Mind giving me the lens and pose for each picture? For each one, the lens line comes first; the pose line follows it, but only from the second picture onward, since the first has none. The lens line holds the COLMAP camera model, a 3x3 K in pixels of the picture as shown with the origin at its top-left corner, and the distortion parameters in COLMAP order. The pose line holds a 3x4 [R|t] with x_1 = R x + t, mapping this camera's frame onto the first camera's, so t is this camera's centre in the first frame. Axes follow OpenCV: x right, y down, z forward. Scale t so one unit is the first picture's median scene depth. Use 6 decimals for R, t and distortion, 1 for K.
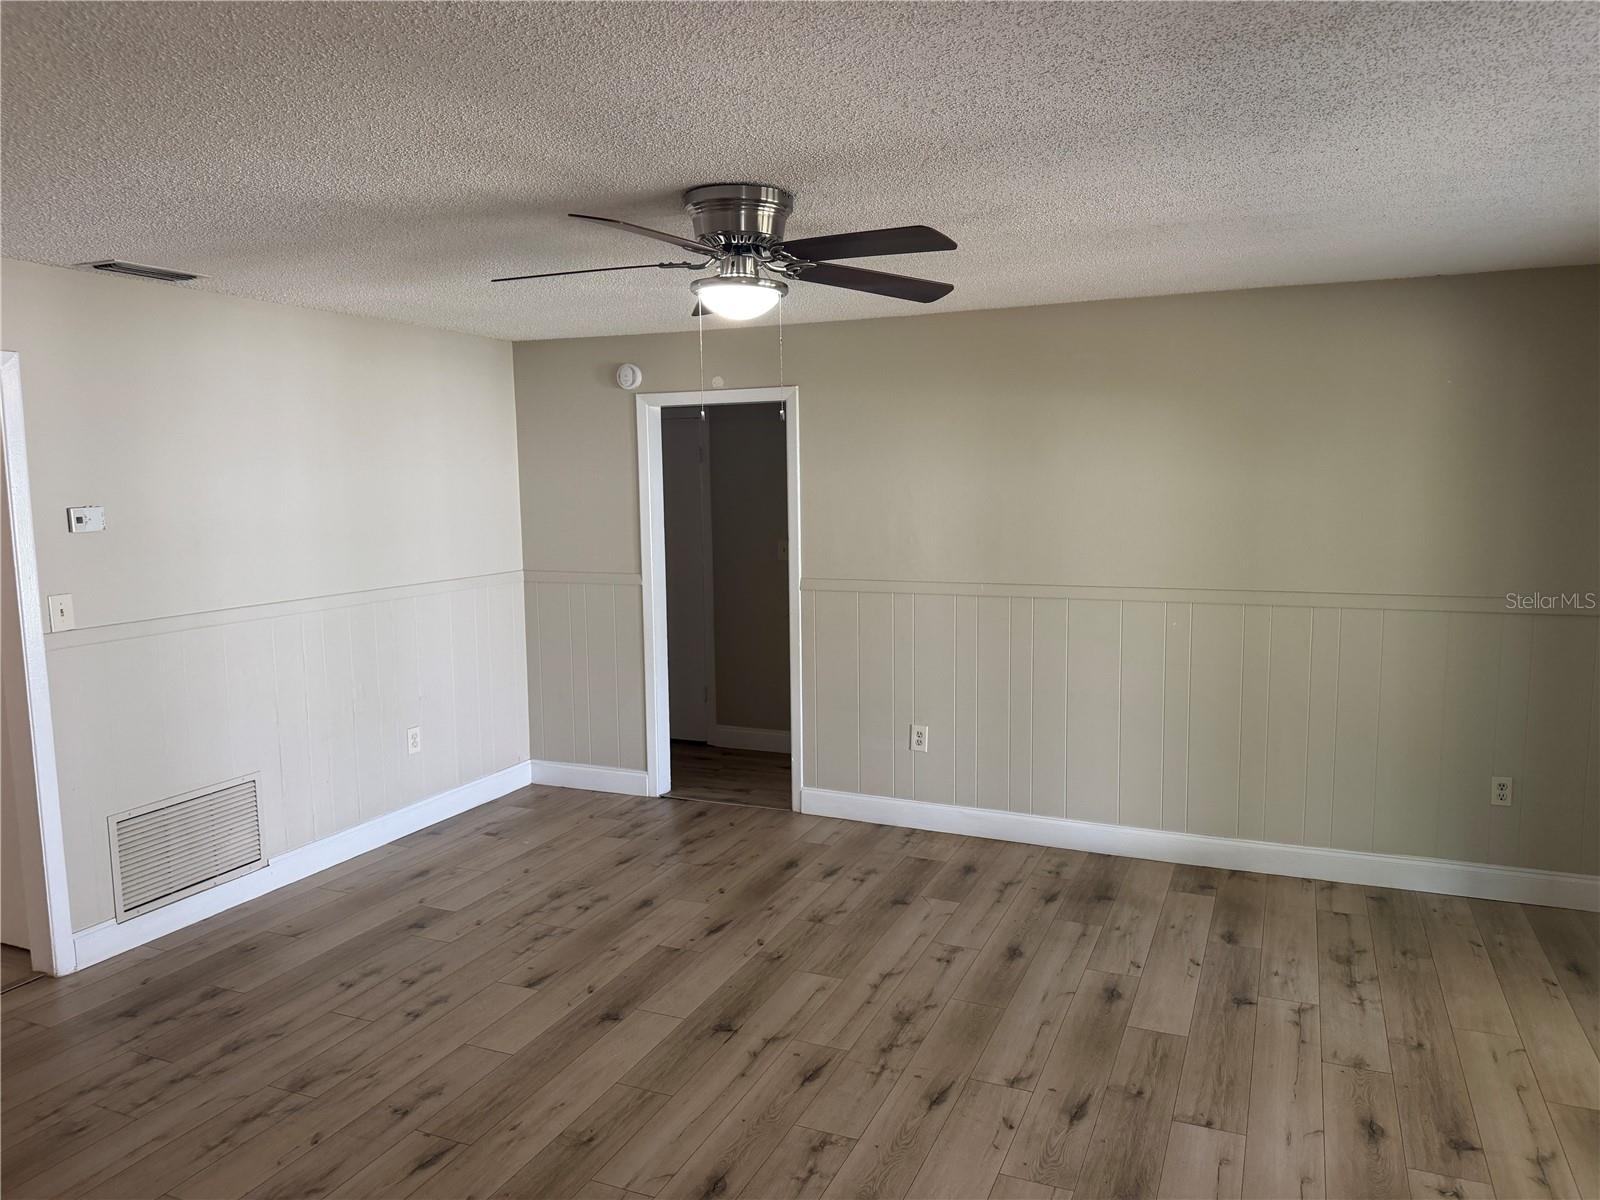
lens RADIAL K [[1123.9, 0, 804.9], [0, 1123.9, 604.1], [0, 0, 1]] dist [-0.010340, -0.004721]
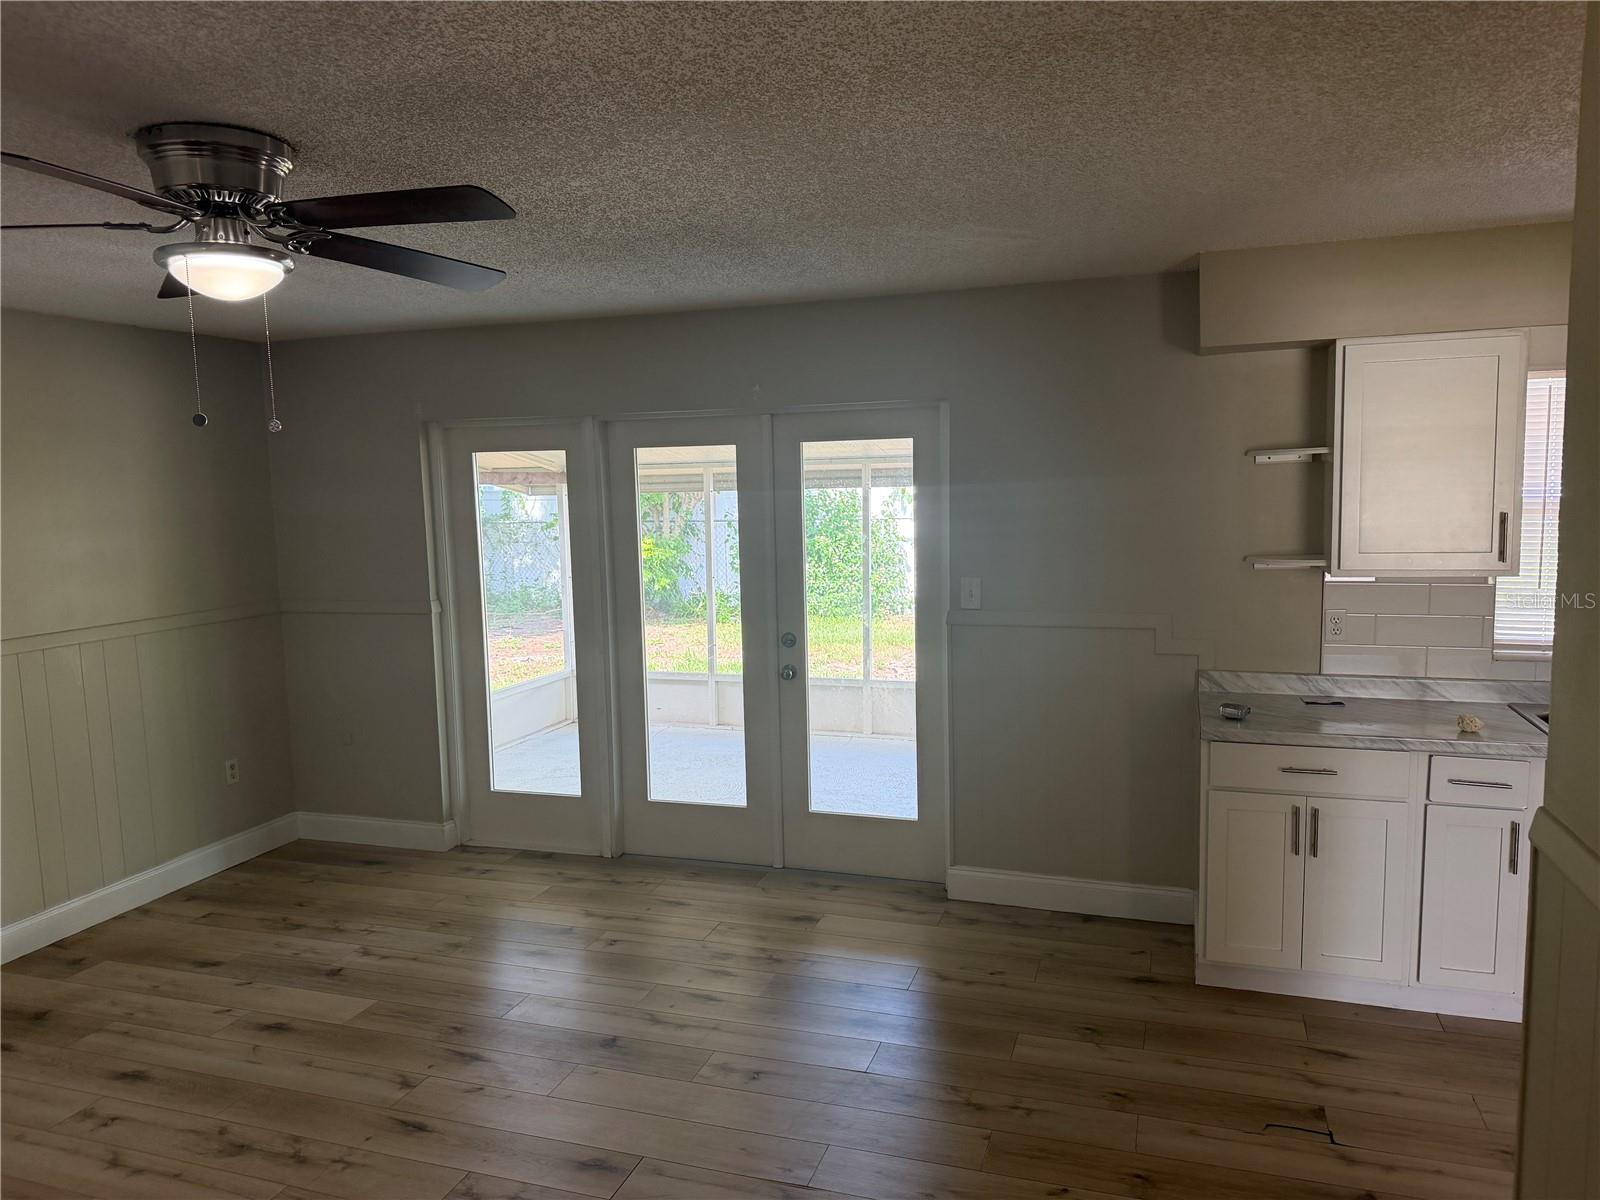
lens RADIAL K [[1123.9, 0, 807.9], [0, 1123.9, 597.7], [0, 0, 1]] dist [-0.010340, -0.004721]
pose [[-0.093990, -0.095375, 0.990994, -0.675498], [0.138876, 0.984413, 0.107913, -0.065605], [-0.985839, 0.147768, -0.079279, 0.520937]]
